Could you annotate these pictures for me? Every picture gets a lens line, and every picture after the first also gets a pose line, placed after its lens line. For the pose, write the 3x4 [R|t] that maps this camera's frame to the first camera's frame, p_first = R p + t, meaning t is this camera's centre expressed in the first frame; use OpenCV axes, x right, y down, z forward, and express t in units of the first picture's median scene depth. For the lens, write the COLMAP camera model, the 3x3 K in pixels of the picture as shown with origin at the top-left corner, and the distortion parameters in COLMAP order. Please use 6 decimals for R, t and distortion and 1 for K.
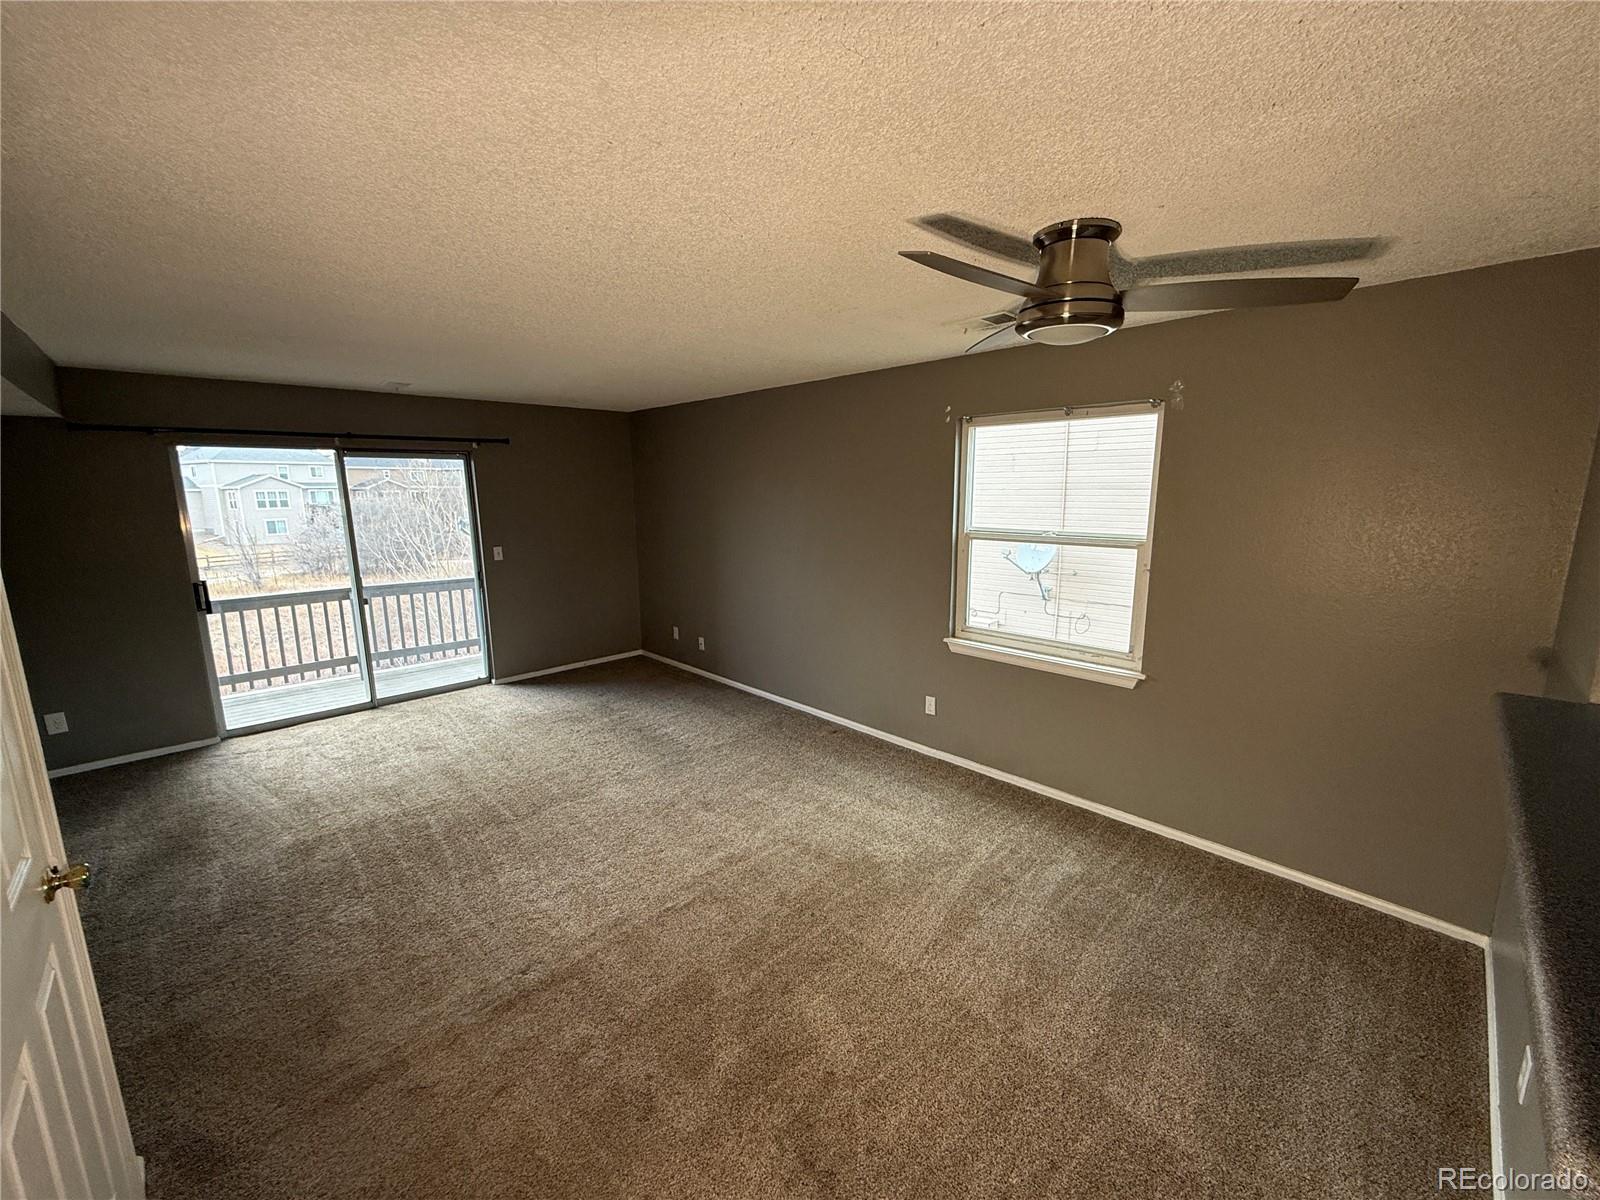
lens RADIAL K [[637.1, 0, 802.8], [0, 637.1, 600.2], [0, 0, 1]] dist [-0.000007, 0.000674]
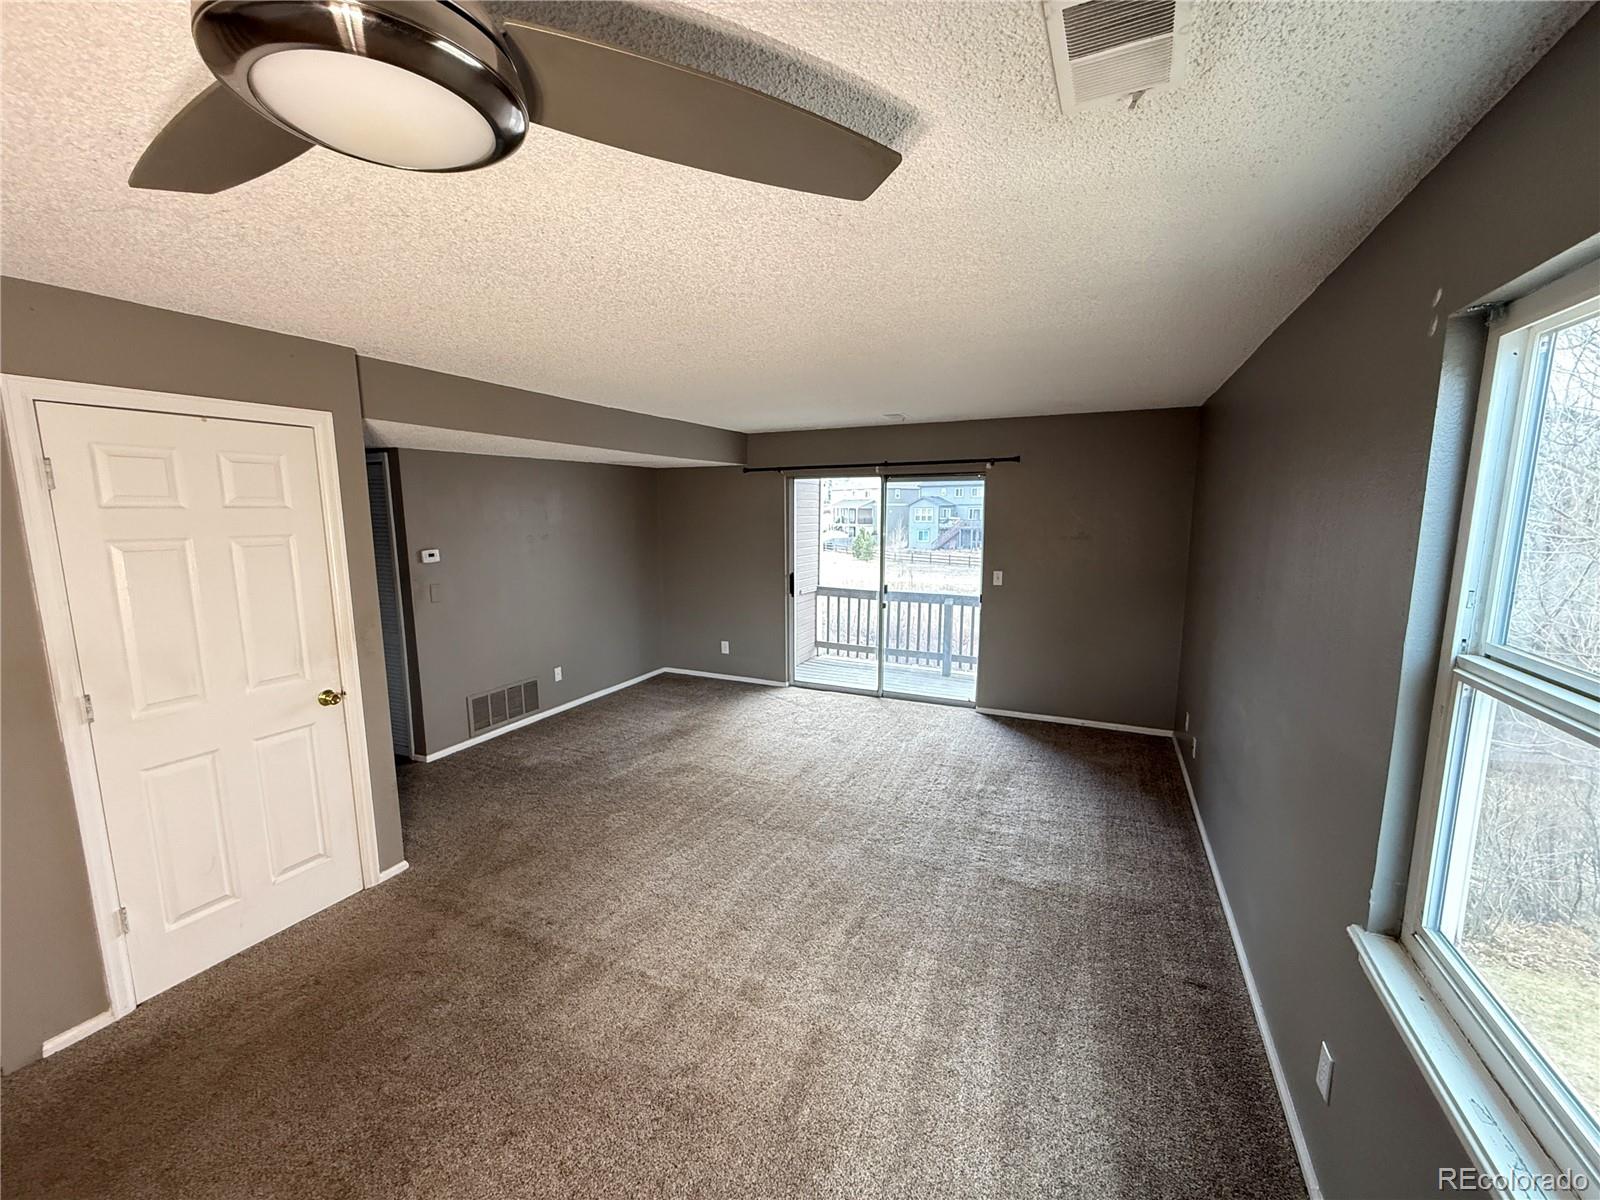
lens RADIAL K [[637.8, 0, 800.0], [0, 637.8, 600.0], [0, 0, 1]] dist [-0.000922, 0.000270]
pose [[0.351607, 0.139995, -0.925621, 0.380636], [-0.166681, 0.982318, 0.085255, -0.092469], [0.921189, 0.124307, 0.368725, 0.484630]]
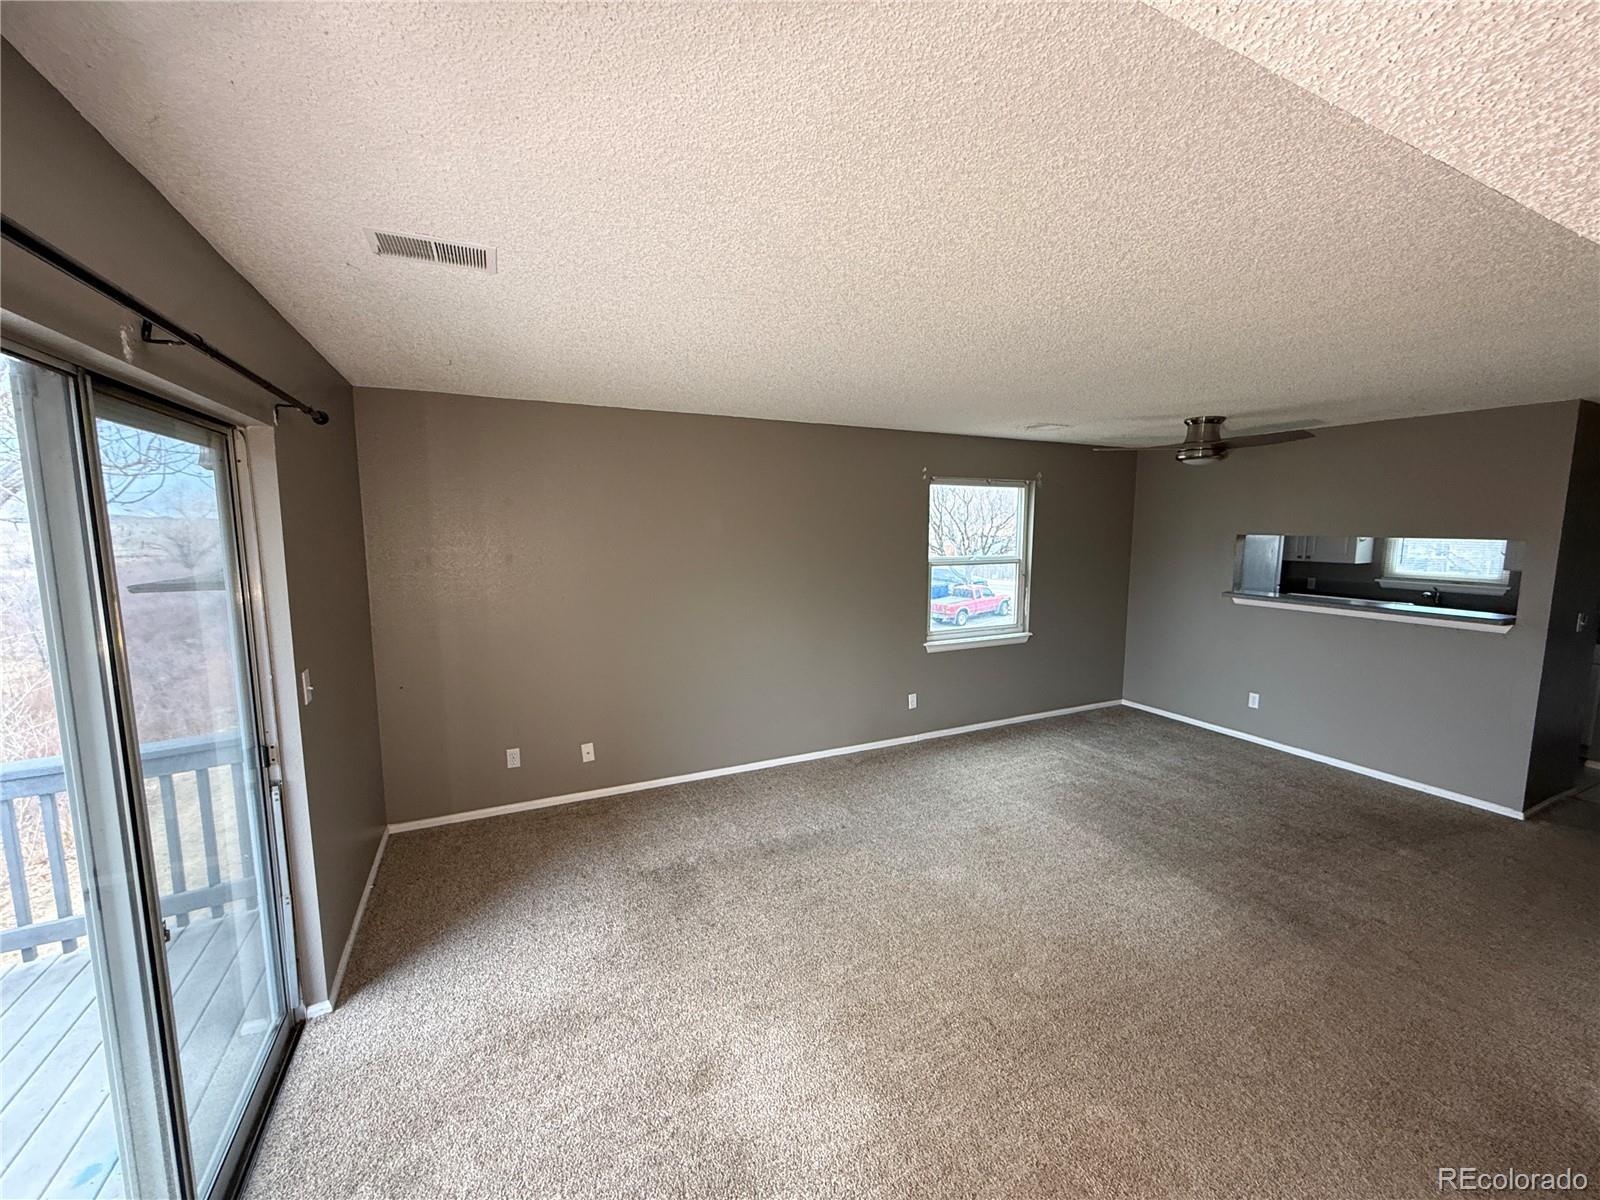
lens RADIAL K [[637.8, 0, 800.0], [0, 637.8, 600.0], [0, 0, 1]] dist [-0.000922, 0.000270]
pose [[0.316088, -0.104512, 0.942956, -0.956452], [0.163323, 0.985070, 0.054432, -0.125192], [-0.934566, 0.136801, 0.328438, 0.714485]]
